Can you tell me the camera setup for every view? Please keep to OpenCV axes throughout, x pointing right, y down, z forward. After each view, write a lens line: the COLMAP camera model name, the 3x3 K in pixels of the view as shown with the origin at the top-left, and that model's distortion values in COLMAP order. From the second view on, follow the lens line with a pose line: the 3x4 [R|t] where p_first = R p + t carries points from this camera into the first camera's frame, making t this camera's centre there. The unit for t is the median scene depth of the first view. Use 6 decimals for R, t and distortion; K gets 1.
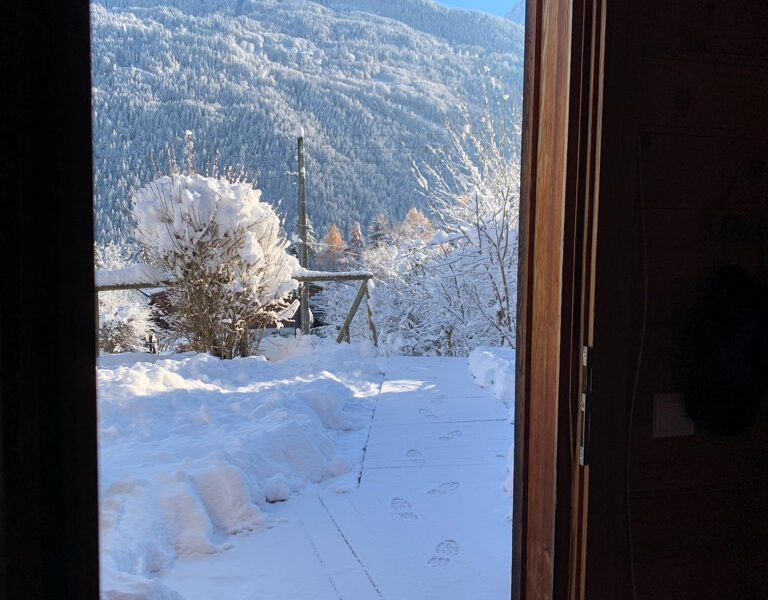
lens RADIAL K [[909.8, 0, 399.8], [0, 909.8, 302.1], [0, 0, 1]] dist [0.149570, -0.342616]
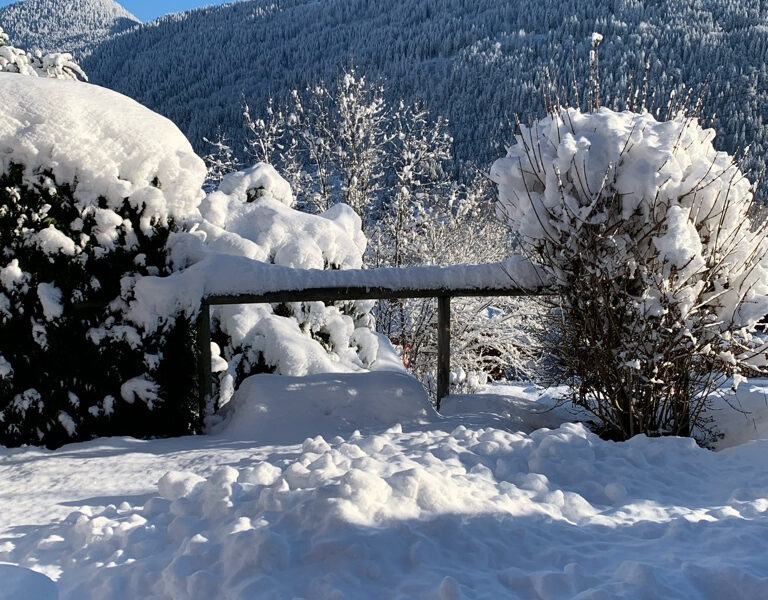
lens RADIAL K [[909.8, 0, 399.8], [0, 909.8, 302.1], [0, 0, 1]] dist [0.149570, -0.342616]
pose [[0.799469, 0.073683, -0.596171, 0.032104], [-0.046777, 0.997071, 0.060503, -0.045905], [0.598883, -0.020483, 0.800574, 0.461991]]
